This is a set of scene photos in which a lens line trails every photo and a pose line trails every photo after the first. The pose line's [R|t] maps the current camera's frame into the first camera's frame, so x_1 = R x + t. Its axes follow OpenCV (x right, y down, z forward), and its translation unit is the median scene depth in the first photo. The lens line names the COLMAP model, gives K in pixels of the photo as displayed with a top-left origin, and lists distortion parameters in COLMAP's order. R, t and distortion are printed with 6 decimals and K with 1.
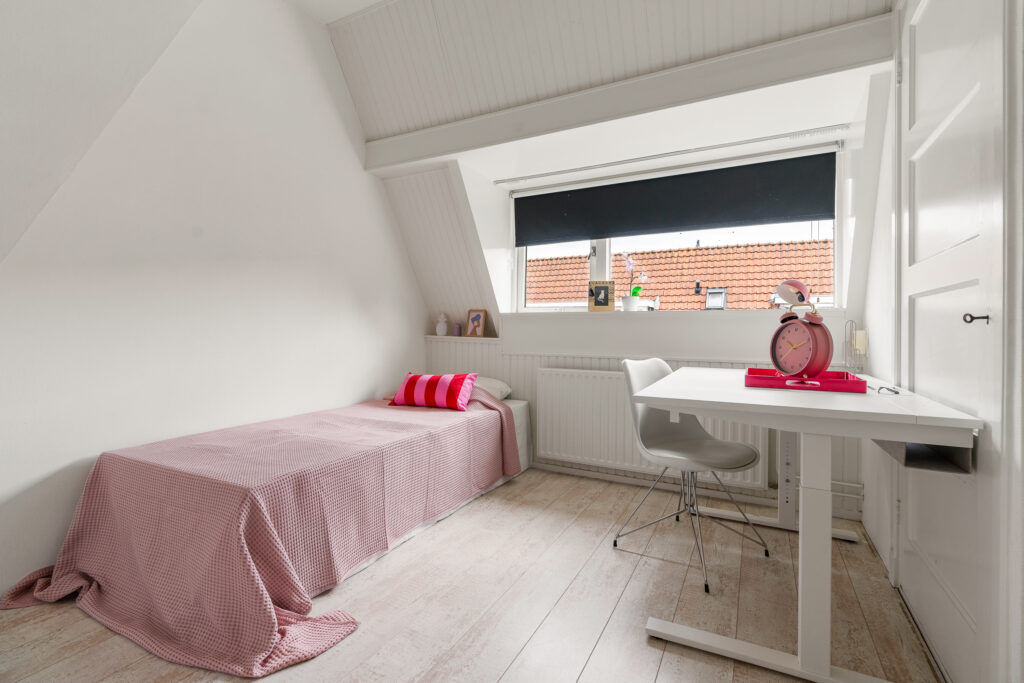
lens RADIAL K [[468.2, 0, 510.0], [0, 468.2, 335.5], [0, 0, 1]] dist [-0.009055, 0.002948]
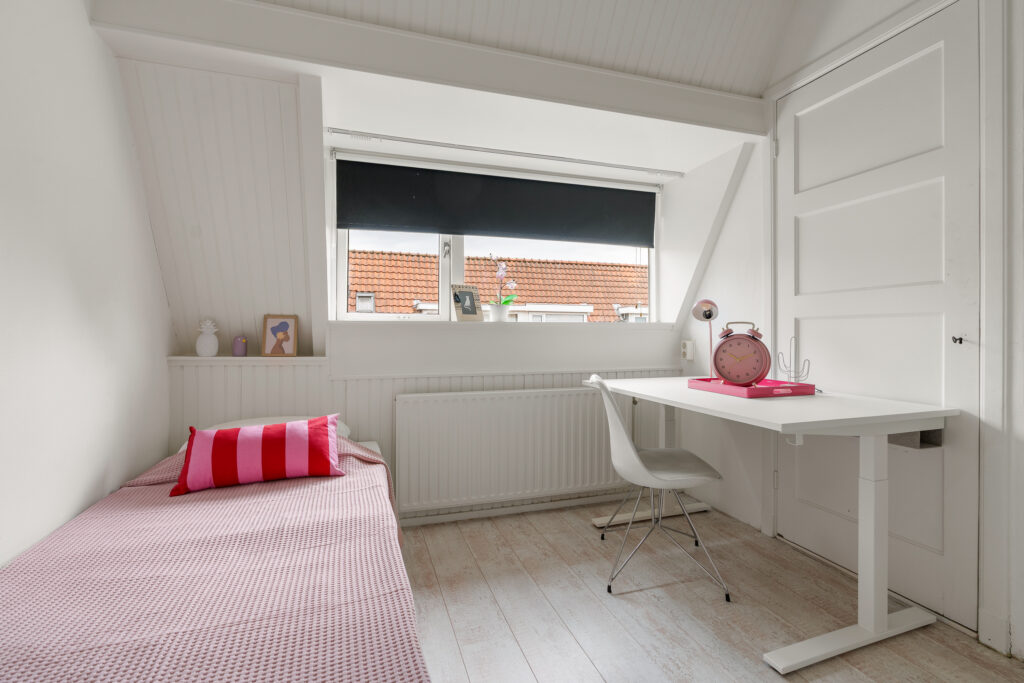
lens RADIAL K [[468.2, 0, 508.4], [0, 468.2, 337.6], [0, 0, 1]] dist [-0.009055, 0.002948]
pose [[0.691692, -0.015213, 0.722033, -0.352617], [0.014540, 0.999869, 0.007138, -0.025531], [-0.722047, 0.005562, 0.691822, 0.345539]]
